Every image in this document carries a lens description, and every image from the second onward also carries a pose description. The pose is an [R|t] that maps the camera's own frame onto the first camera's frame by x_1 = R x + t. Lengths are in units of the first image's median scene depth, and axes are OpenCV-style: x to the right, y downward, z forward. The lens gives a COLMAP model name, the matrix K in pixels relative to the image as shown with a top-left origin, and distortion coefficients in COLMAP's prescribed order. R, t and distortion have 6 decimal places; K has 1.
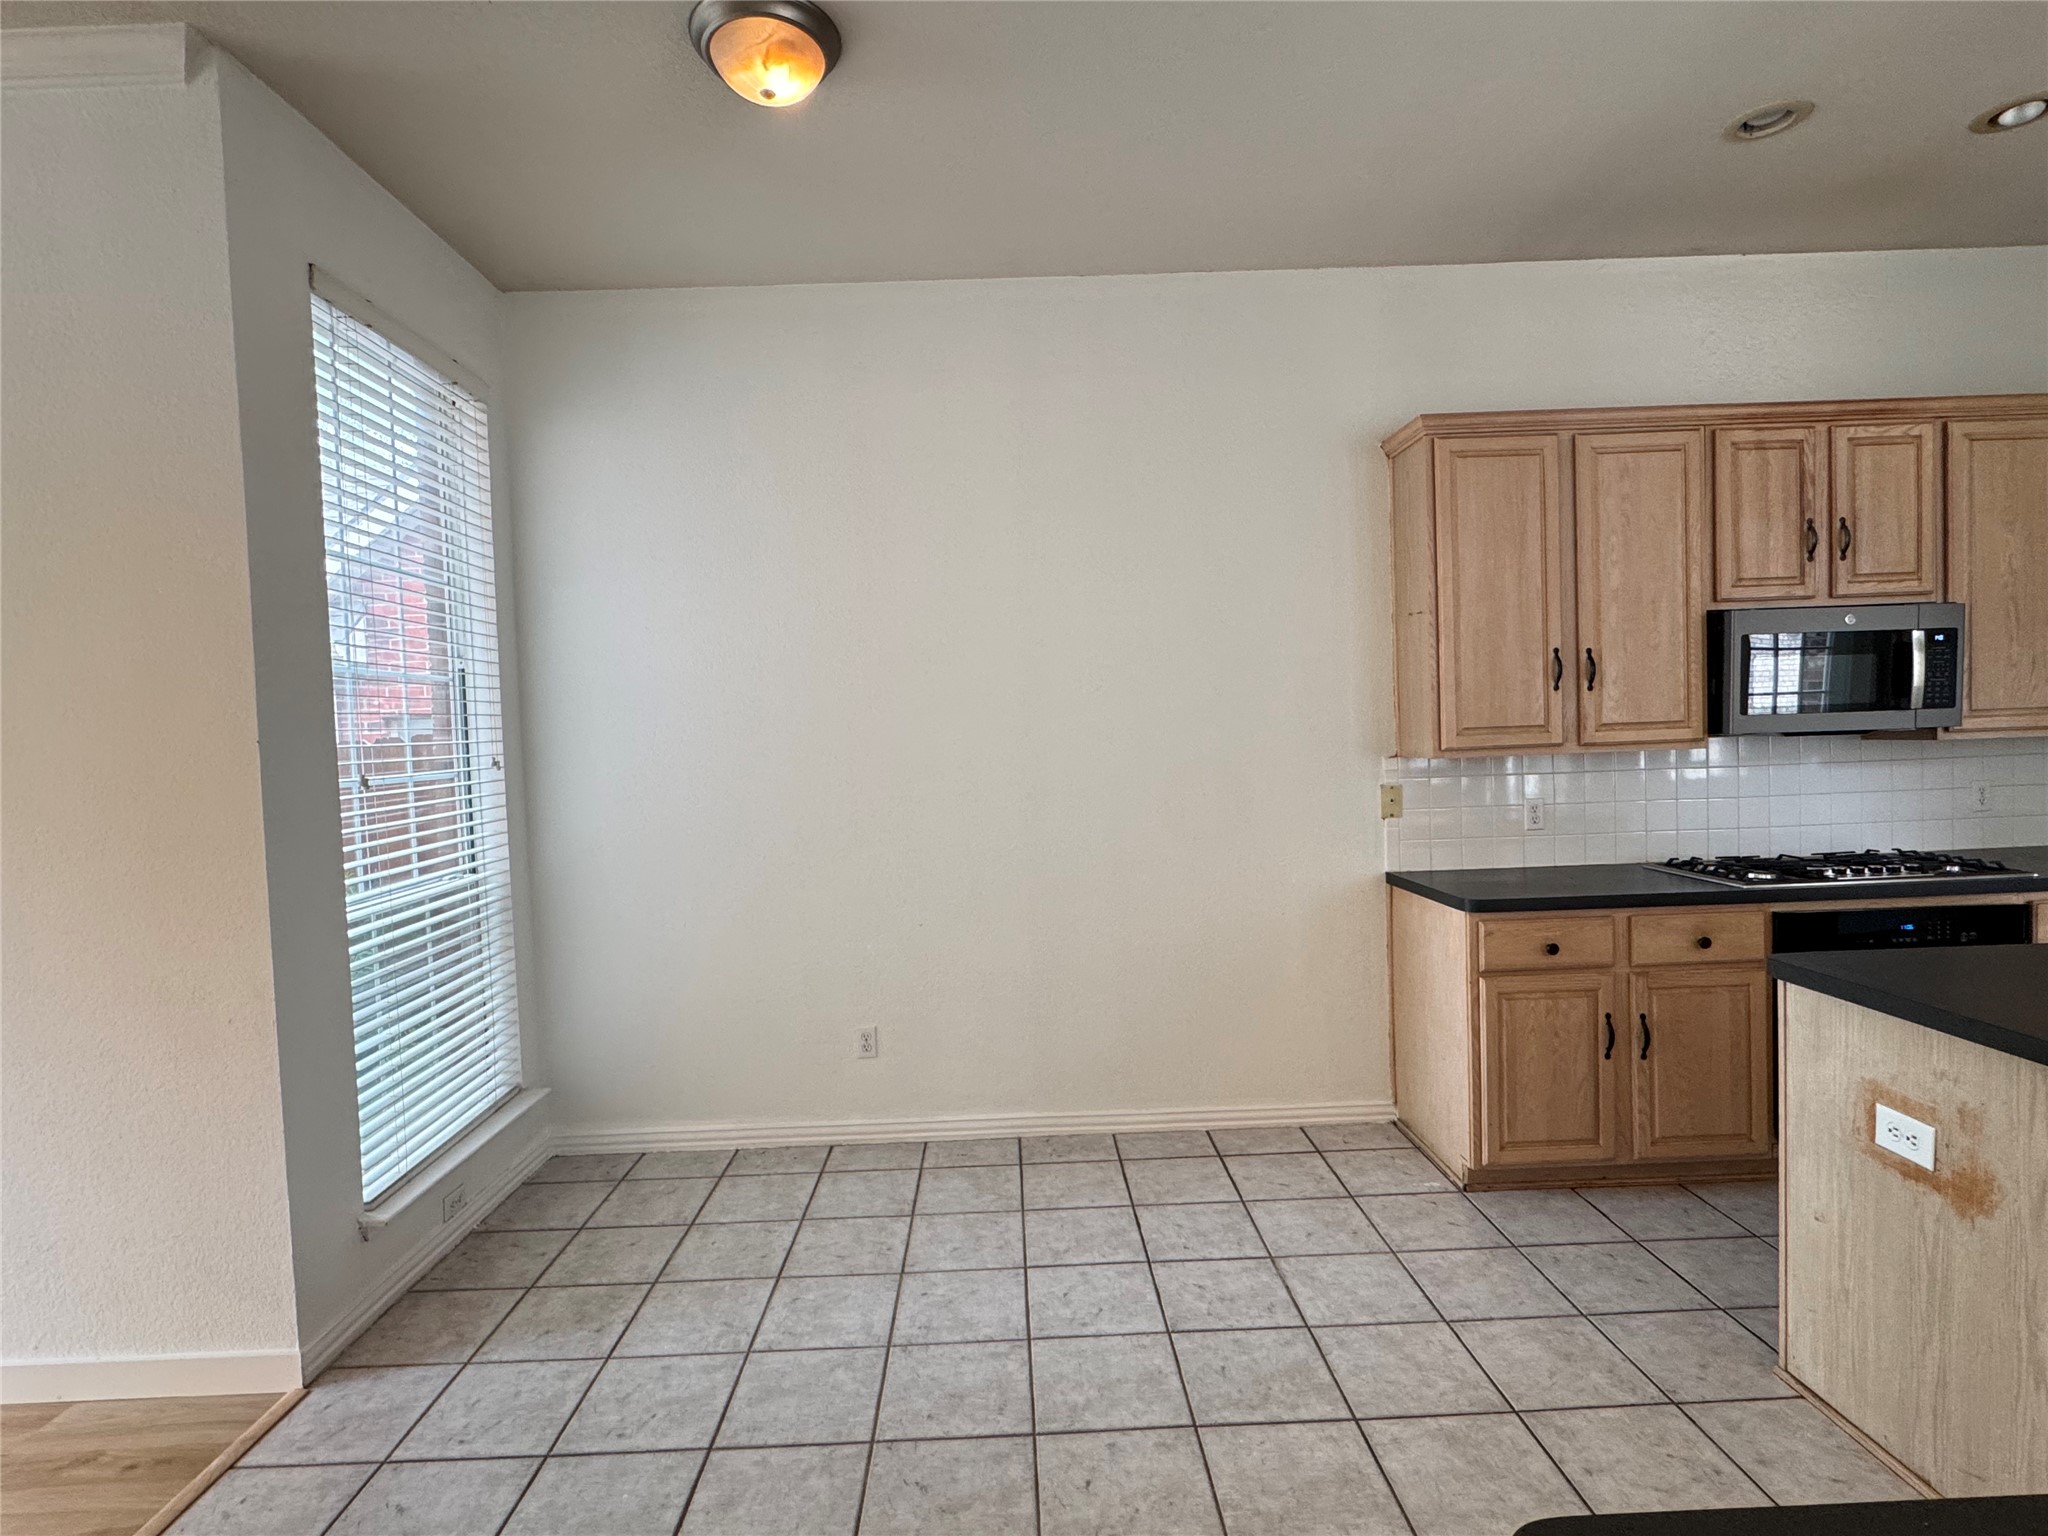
lens RADIAL K [[1049.5, 0, 1015.7], [0, 1049.5, 766.3], [0, 0, 1]] dist [-0.004485, 0.003444]
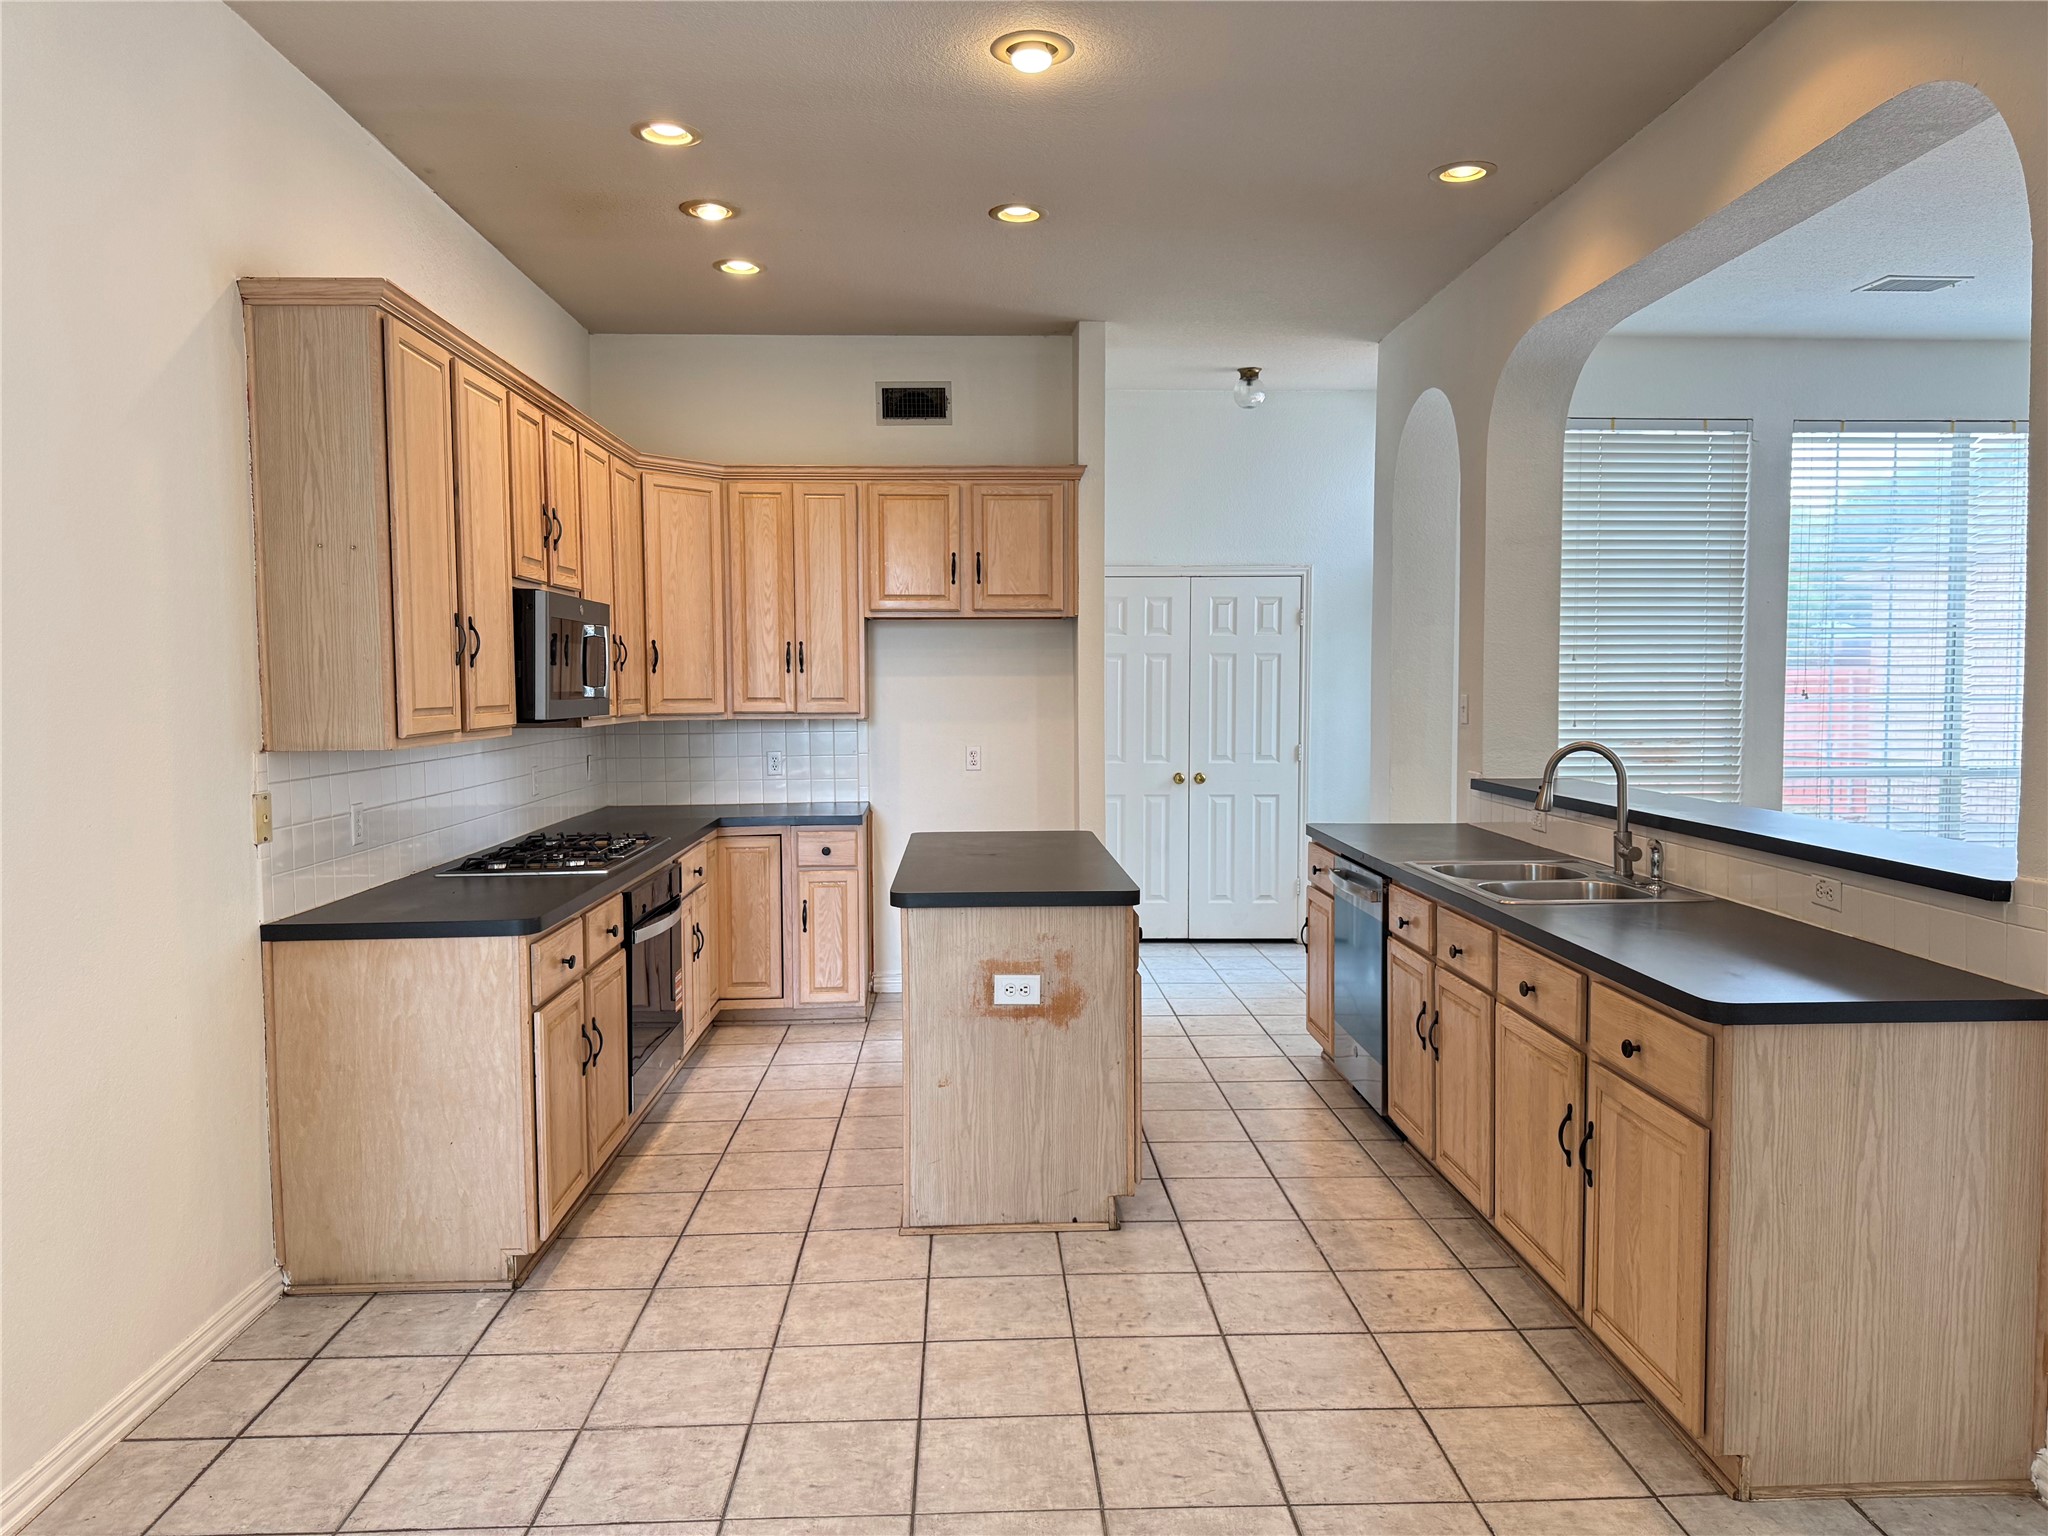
lens RADIAL K [[1448.8, 0, 1032.1], [0, 1448.8, 749.3], [0, 0, 1]] dist [0.029900, -0.032198]
pose [[-0.039151, -0.009234, 0.999191, -0.633592], [0.044908, 0.998931, 0.010991, 0.001805], [-0.998224, 0.045302, -0.038694, 0.583251]]
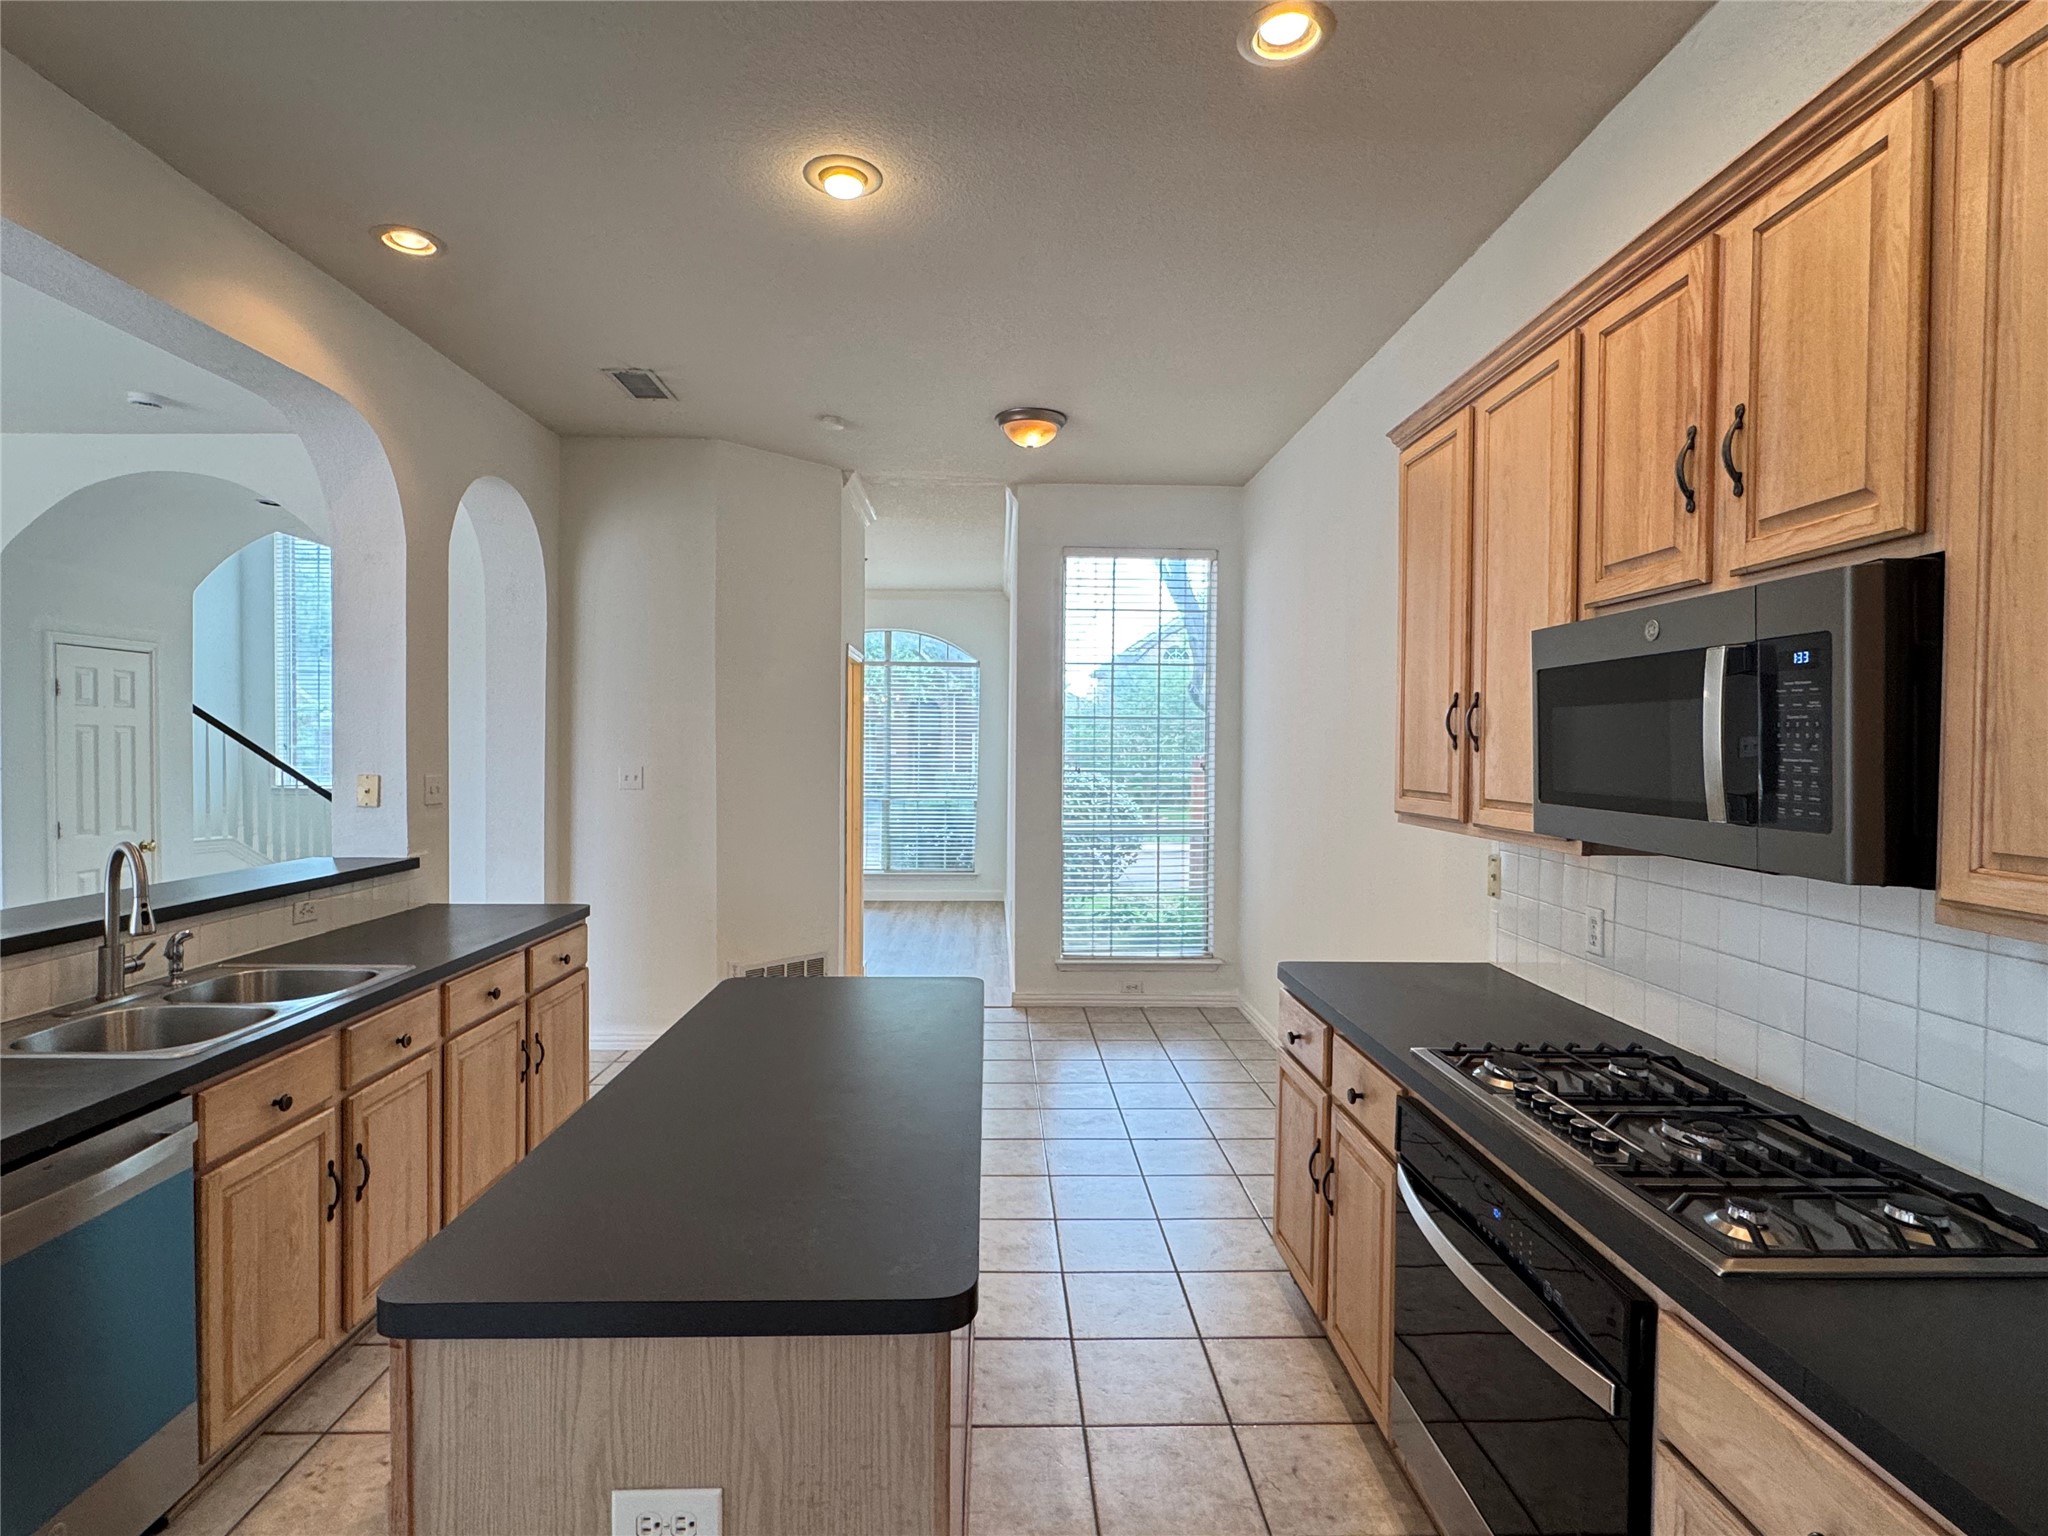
lens RADIAL K [[1049.5, 0, 1022.8], [0, 1049.5, 762.8], [0, 0, 1]] dist [-0.004485, 0.003444]
pose [[0.023095, 0.054567, -0.998243, 1.261359], [-0.043216, 0.997630, 0.053533, -0.088804], [0.998799, 0.041903, 0.025399, 0.674996]]
